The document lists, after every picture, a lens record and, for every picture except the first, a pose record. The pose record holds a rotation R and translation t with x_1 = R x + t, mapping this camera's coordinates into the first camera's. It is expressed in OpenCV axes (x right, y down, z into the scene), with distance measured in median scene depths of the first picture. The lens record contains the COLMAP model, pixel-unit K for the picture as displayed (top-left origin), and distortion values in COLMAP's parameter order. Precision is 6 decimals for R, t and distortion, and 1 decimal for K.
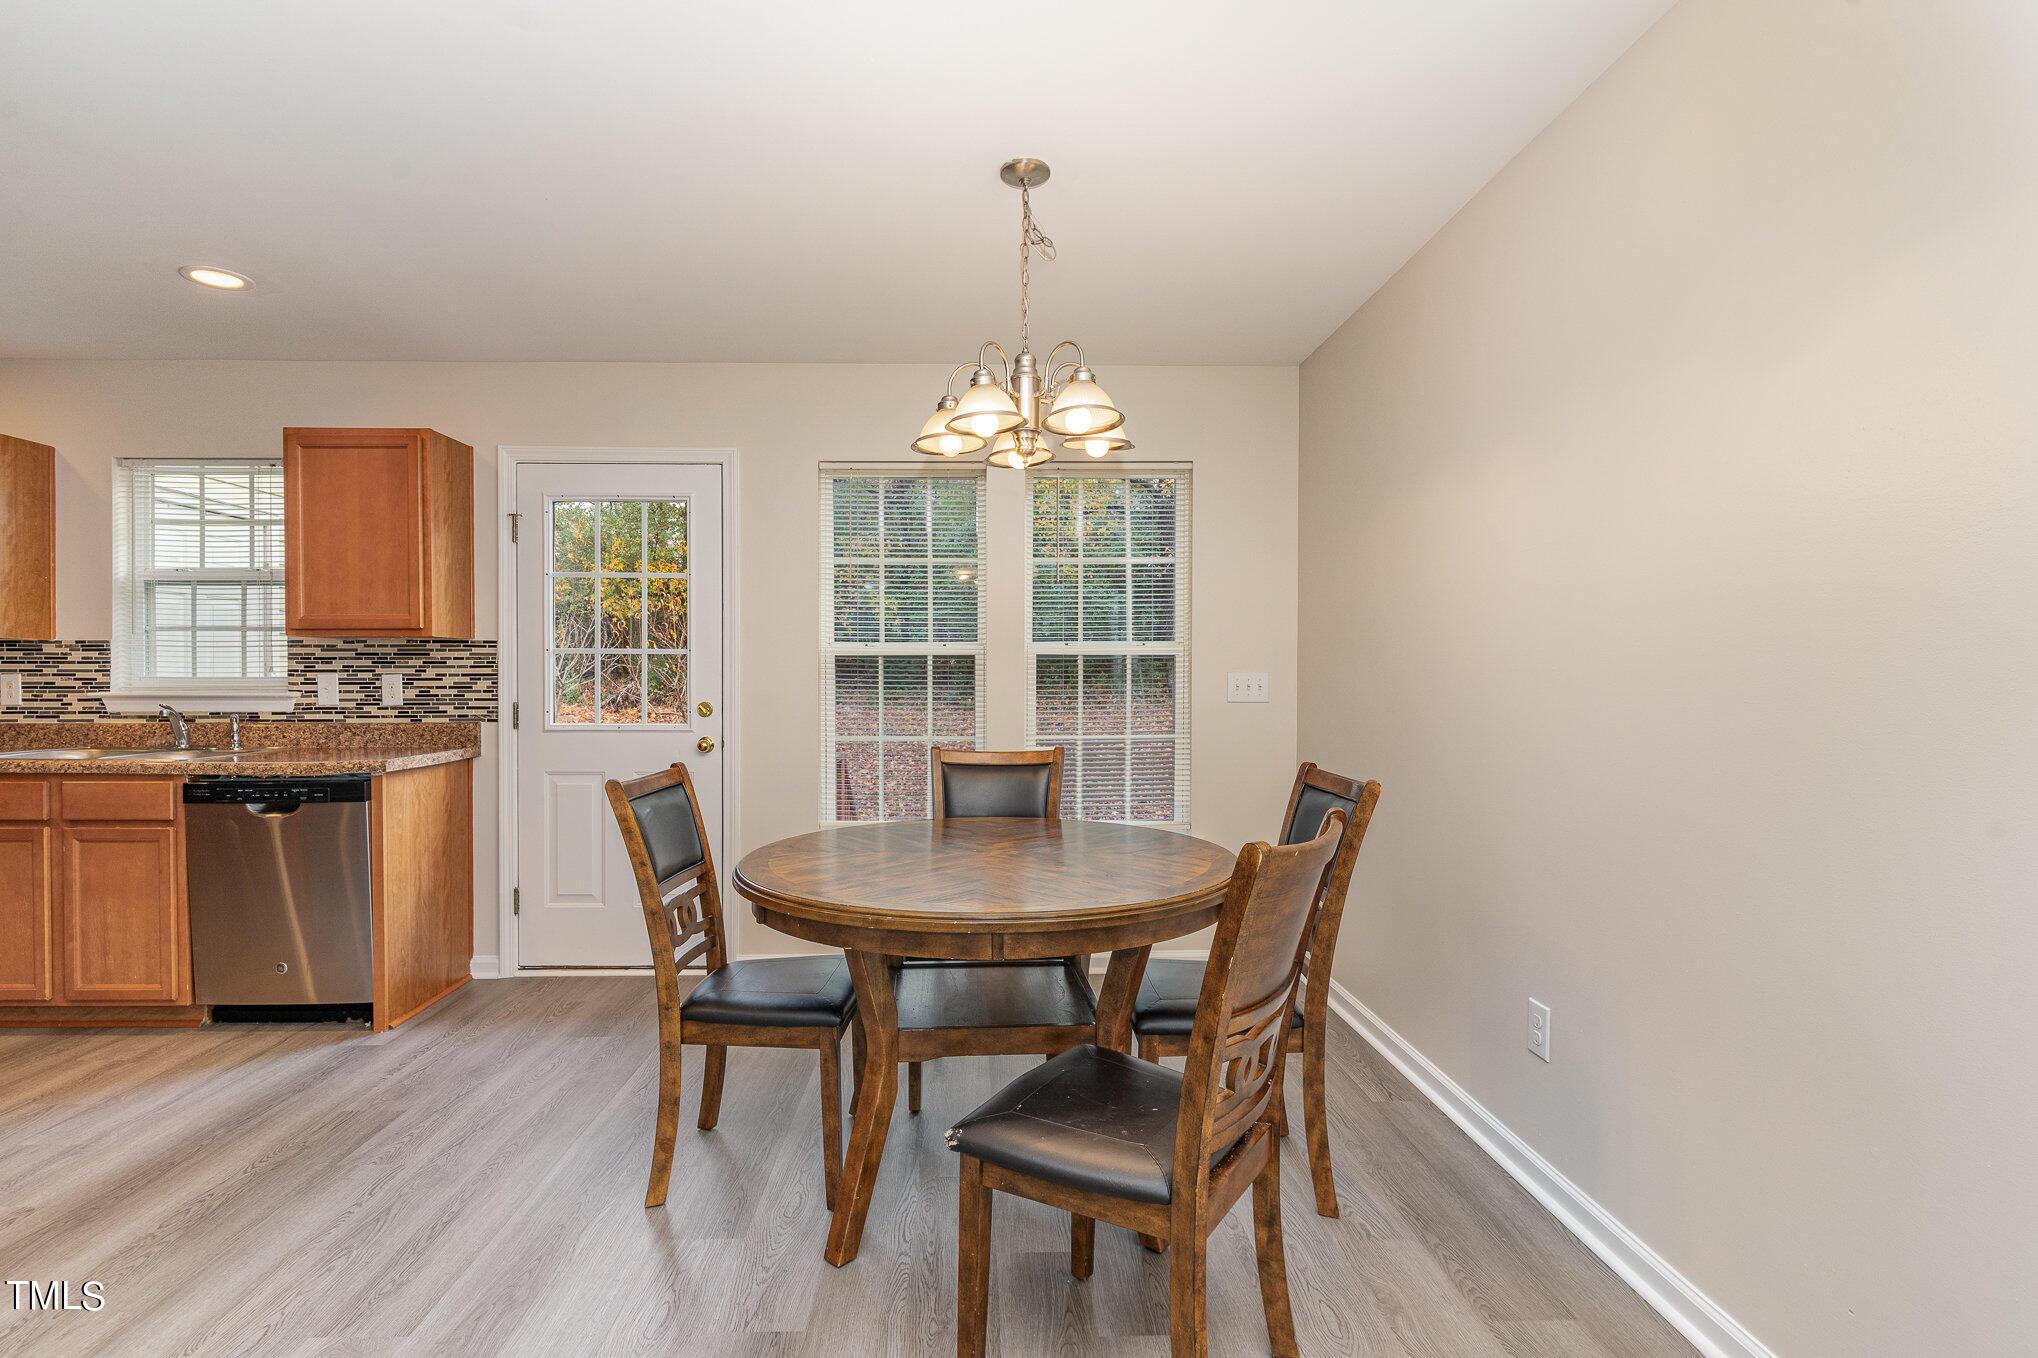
lens RADIAL K [[980.4, 0, 998.2], [0, 980.4, 684.1], [0, 0, 1]] dist [-0.006952, -0.000354]
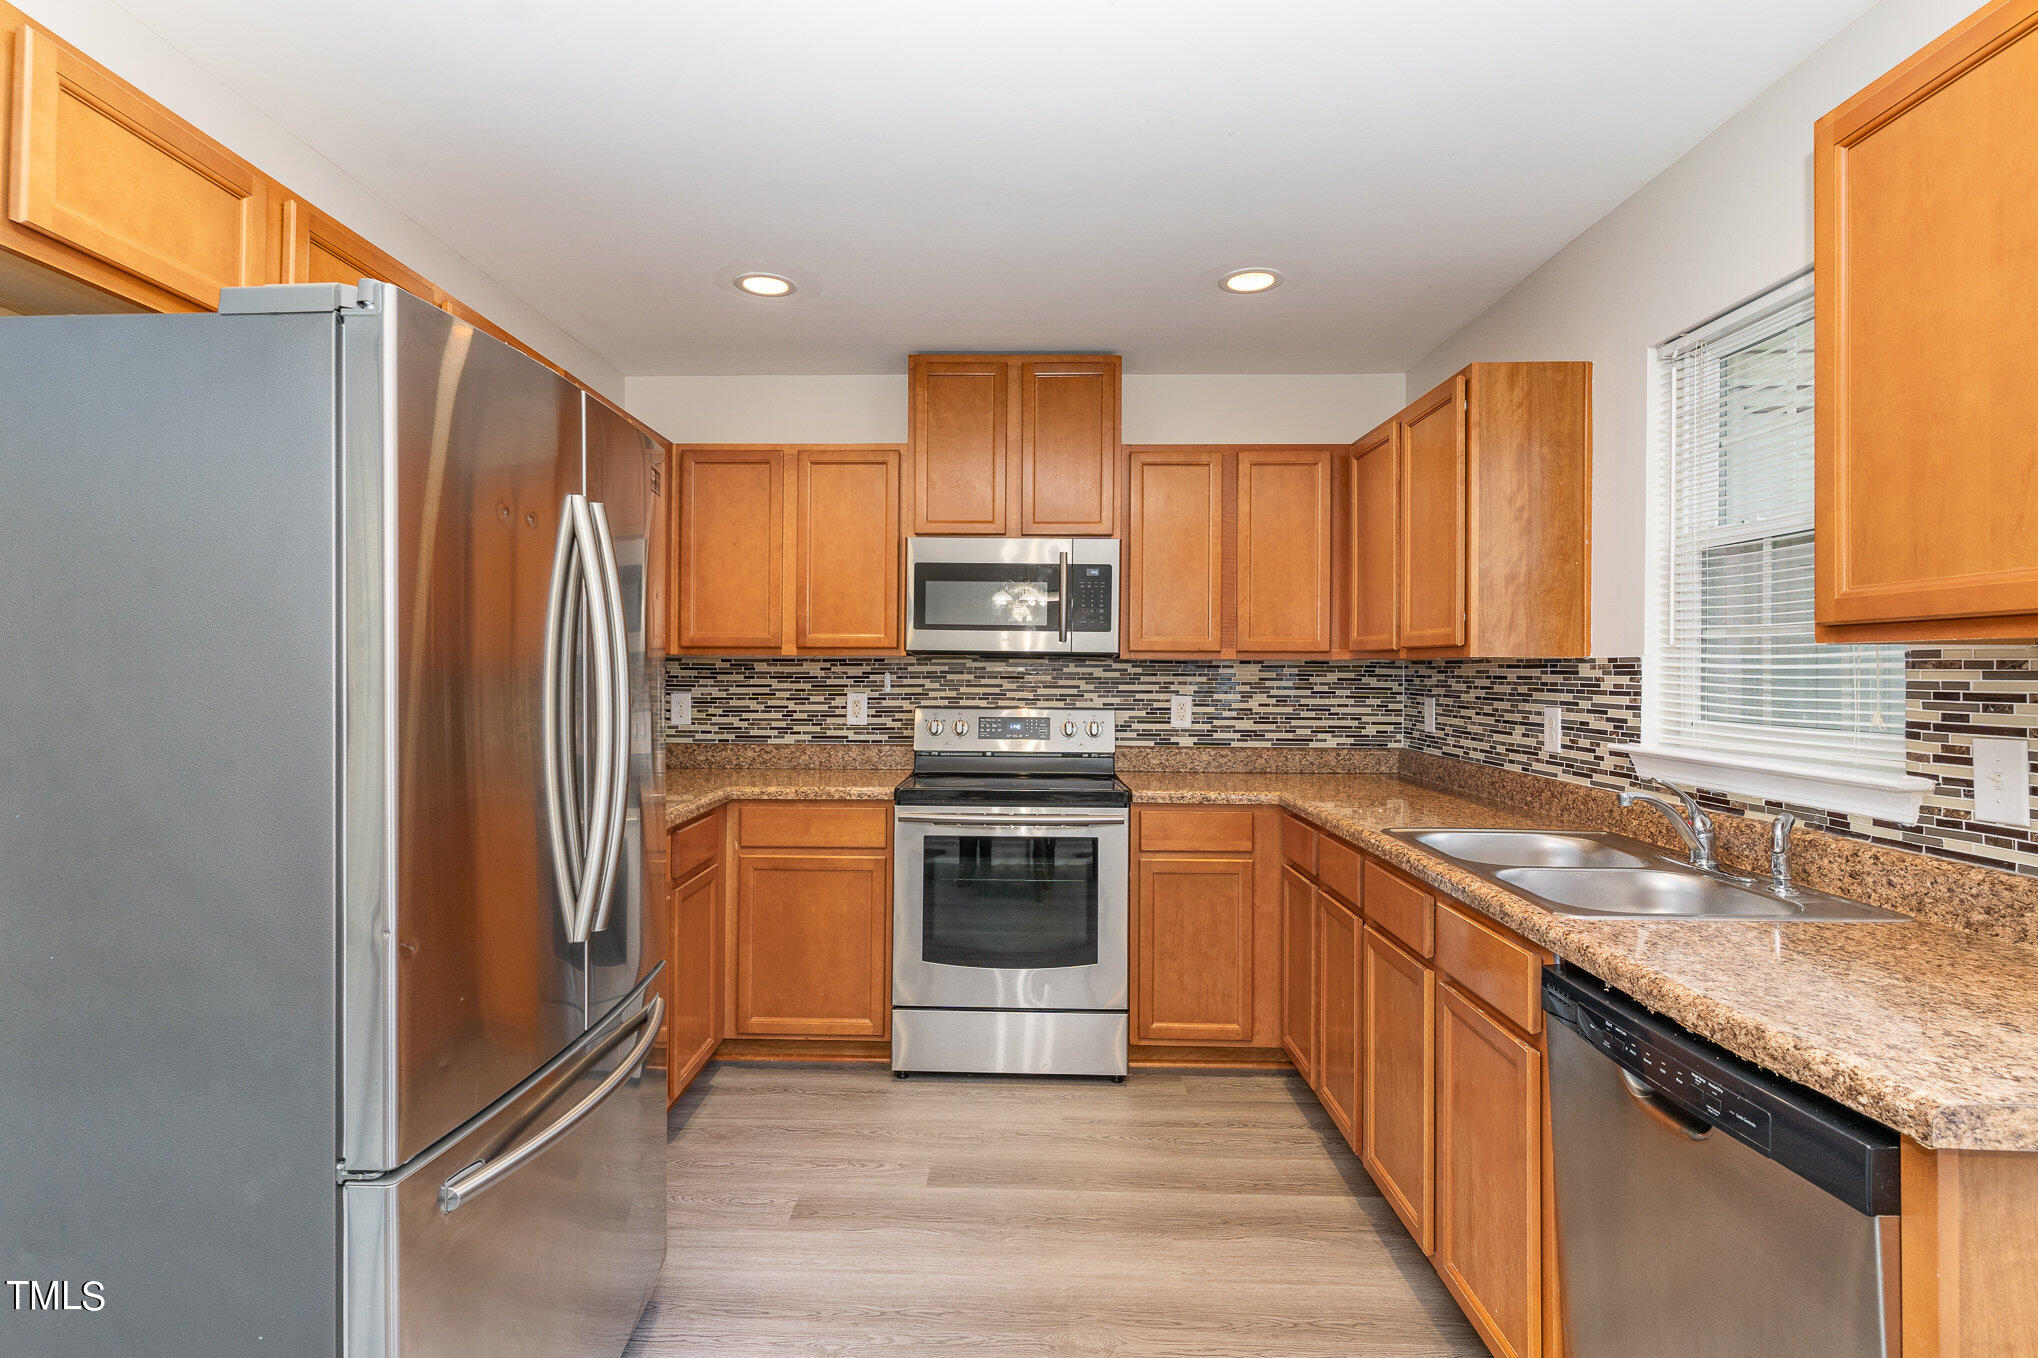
lens RADIAL K [[980.4, 0, 1002.9], [0, 980.4, 663.3], [0, 0, 1]] dist [-0.006952, -0.000354]
pose [[-0.051020, -0.006448, -0.998677, -0.294492], [-0.017421, 0.999833, -0.005565, -0.030819], [0.998546, 0.017114, -0.051124, 0.637641]]
